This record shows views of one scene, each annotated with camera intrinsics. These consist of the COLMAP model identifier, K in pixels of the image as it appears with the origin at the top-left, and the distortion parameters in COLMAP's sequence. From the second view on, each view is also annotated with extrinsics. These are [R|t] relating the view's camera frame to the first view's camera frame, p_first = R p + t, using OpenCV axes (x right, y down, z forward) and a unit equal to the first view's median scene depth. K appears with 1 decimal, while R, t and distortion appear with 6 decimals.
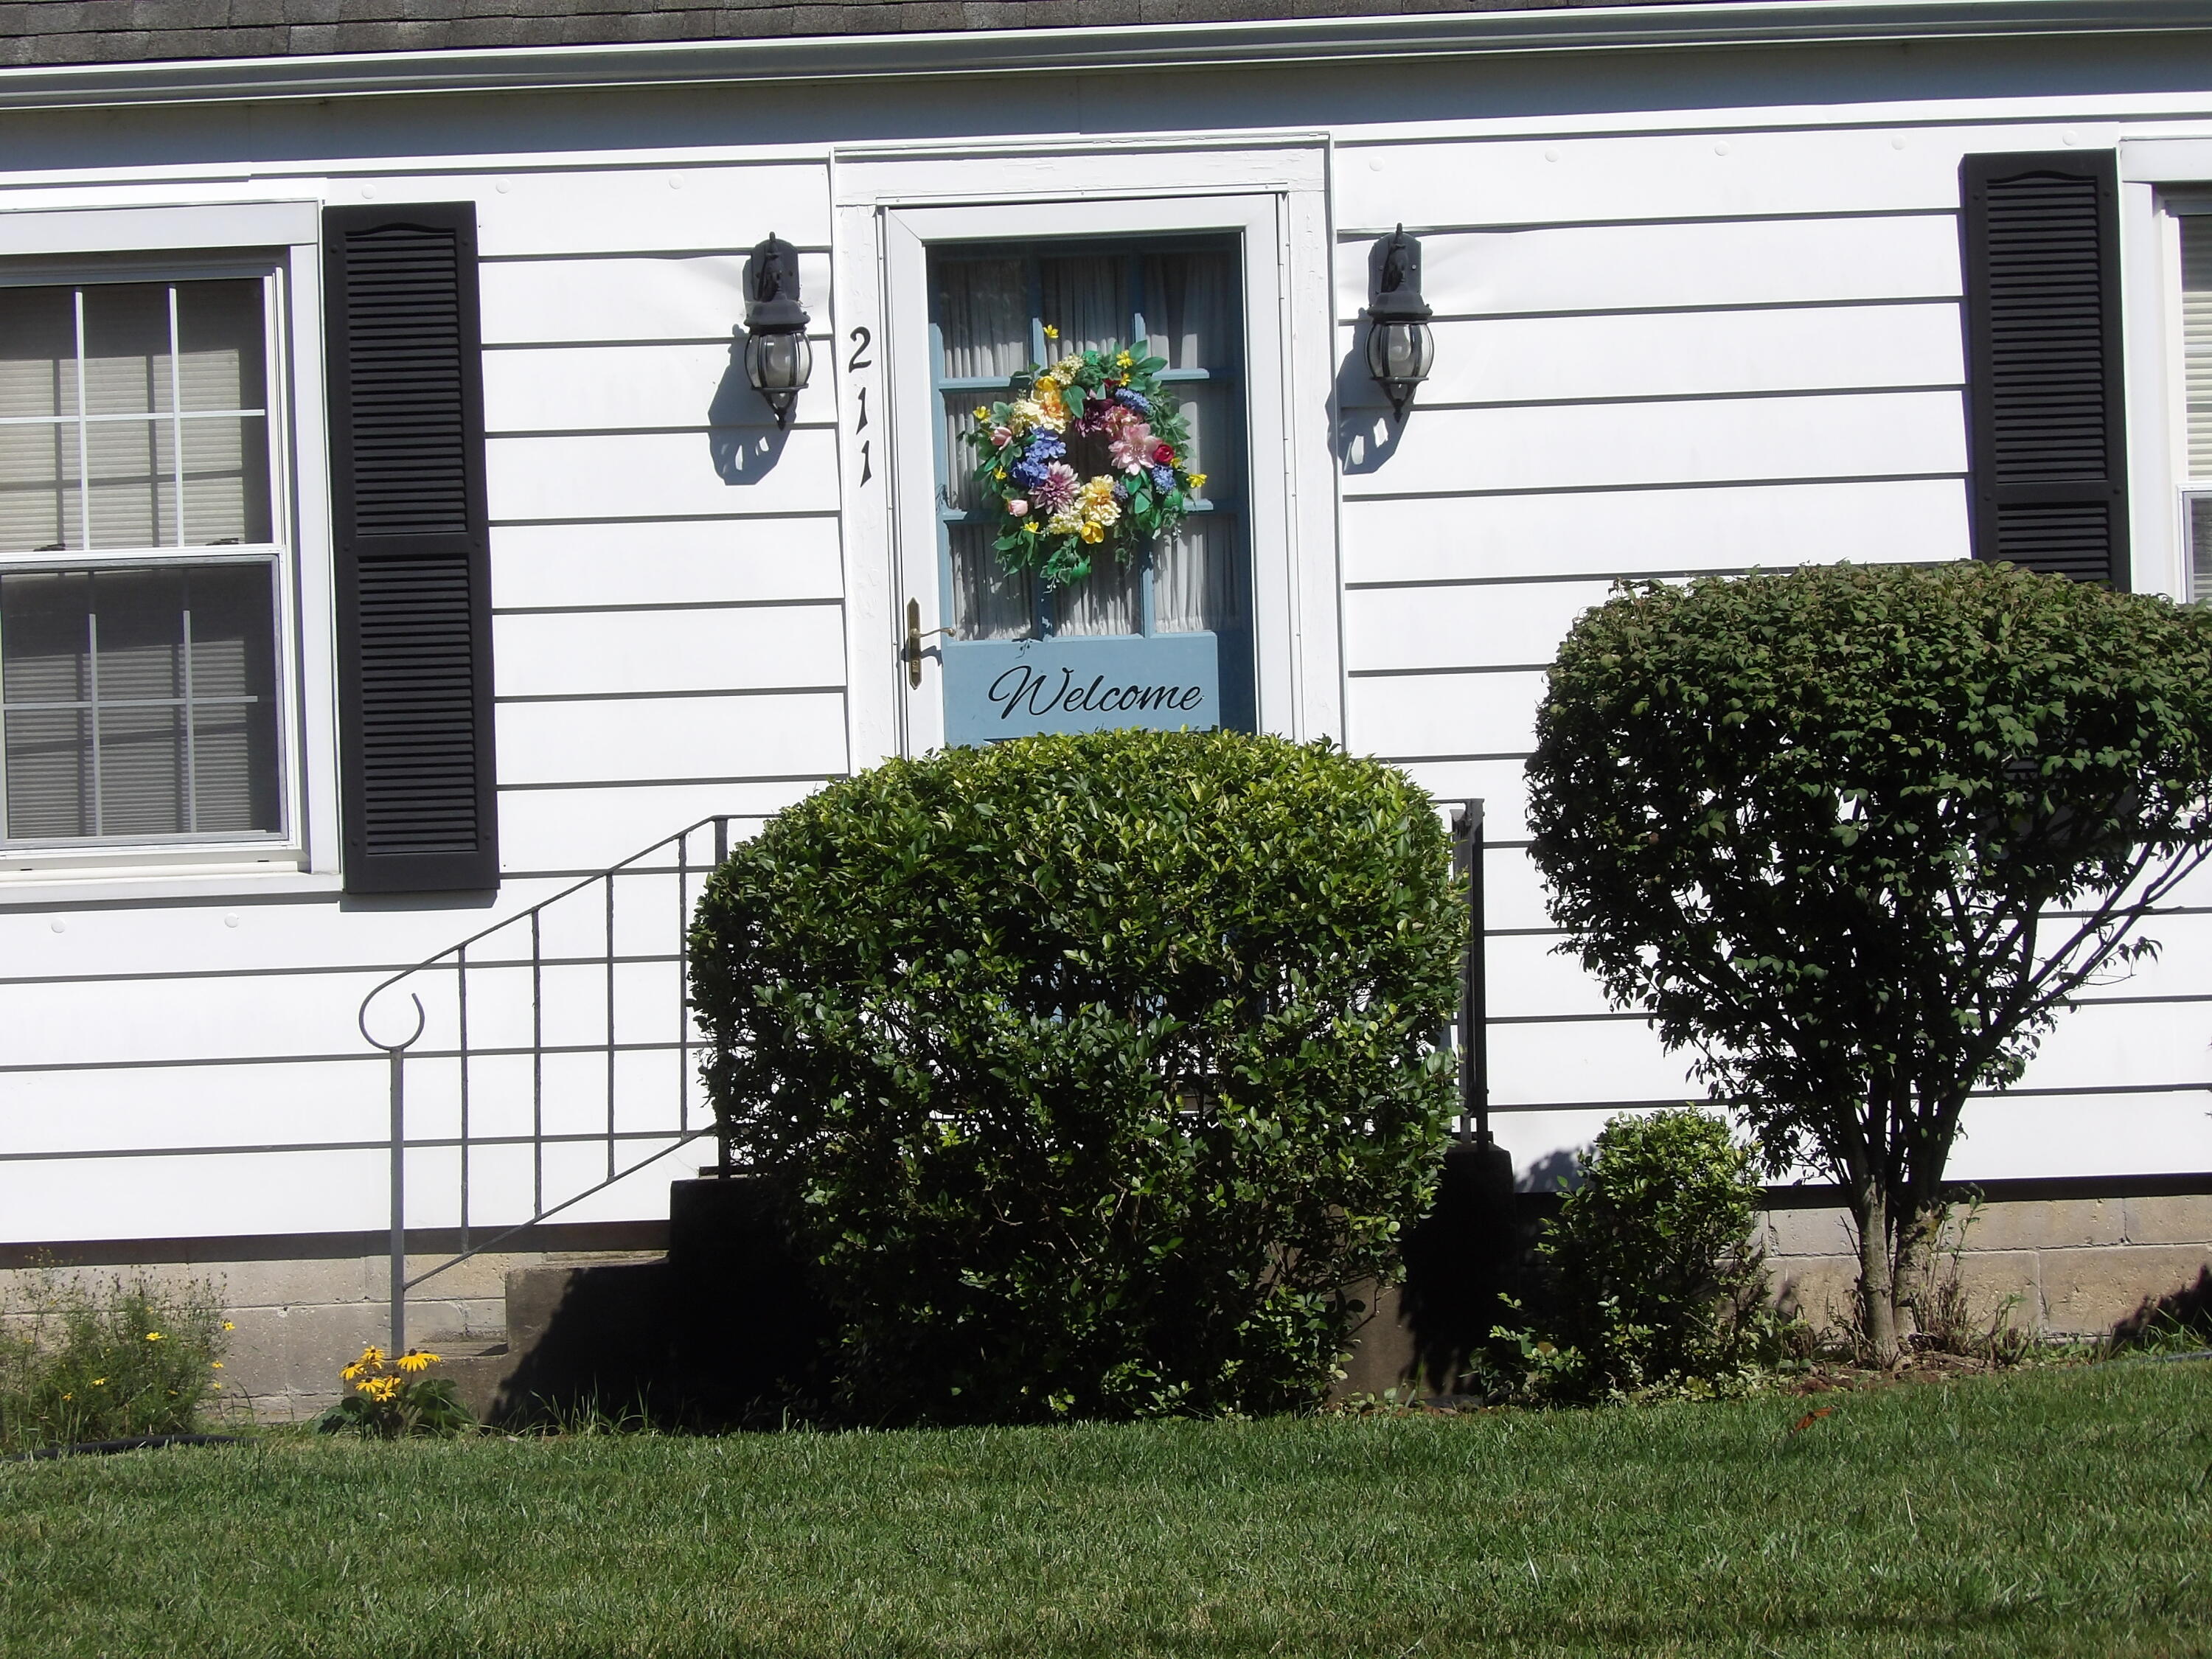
lens RADIAL K [[7576.8, 0, 1106.0], [0, 7576.8, 829.5], [0, 0, 1]] dist [0.777547, -17.798948]
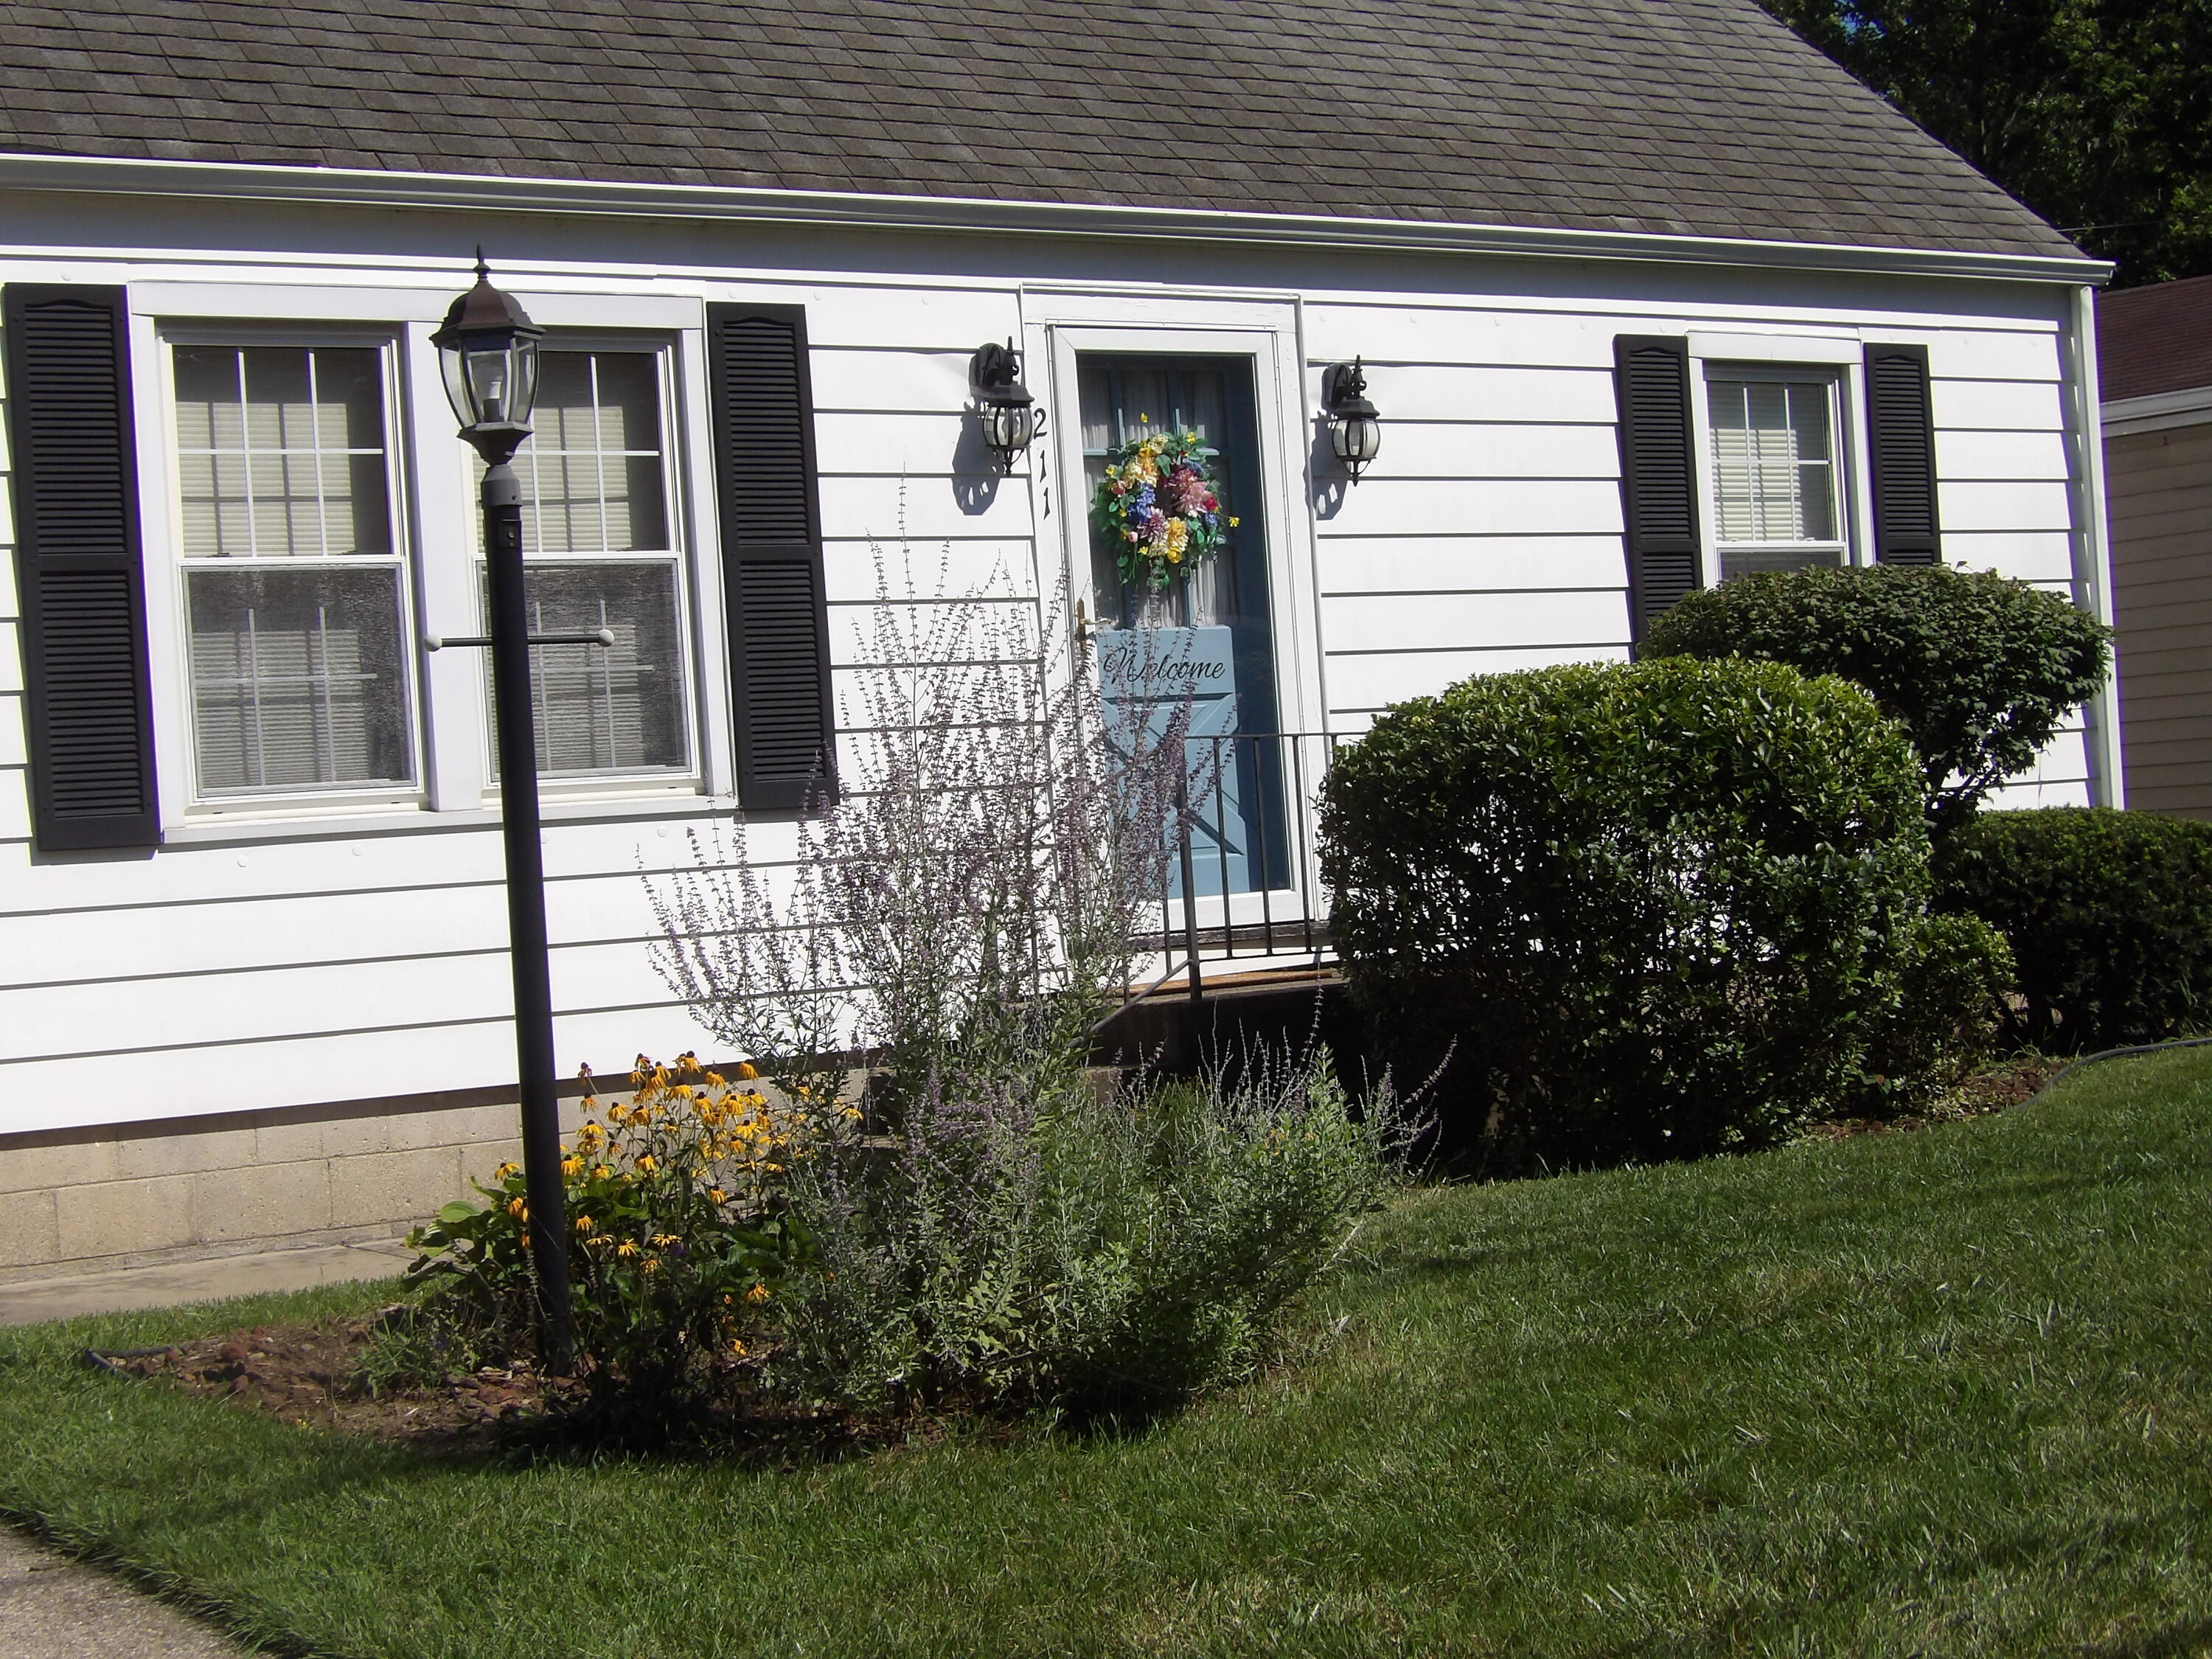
lens RADIAL K [[3542.5, 0, 1101.4], [0, 3542.5, 828.4], [0, 0, 1]] dist [0.025246, -0.549677]
pose [[0.834320, -0.018521, 0.550969, -0.390102], [0.022737, 0.999741, -0.000823, 0.013611], [-0.550811, 0.013214, 0.834525, 0.438534]]
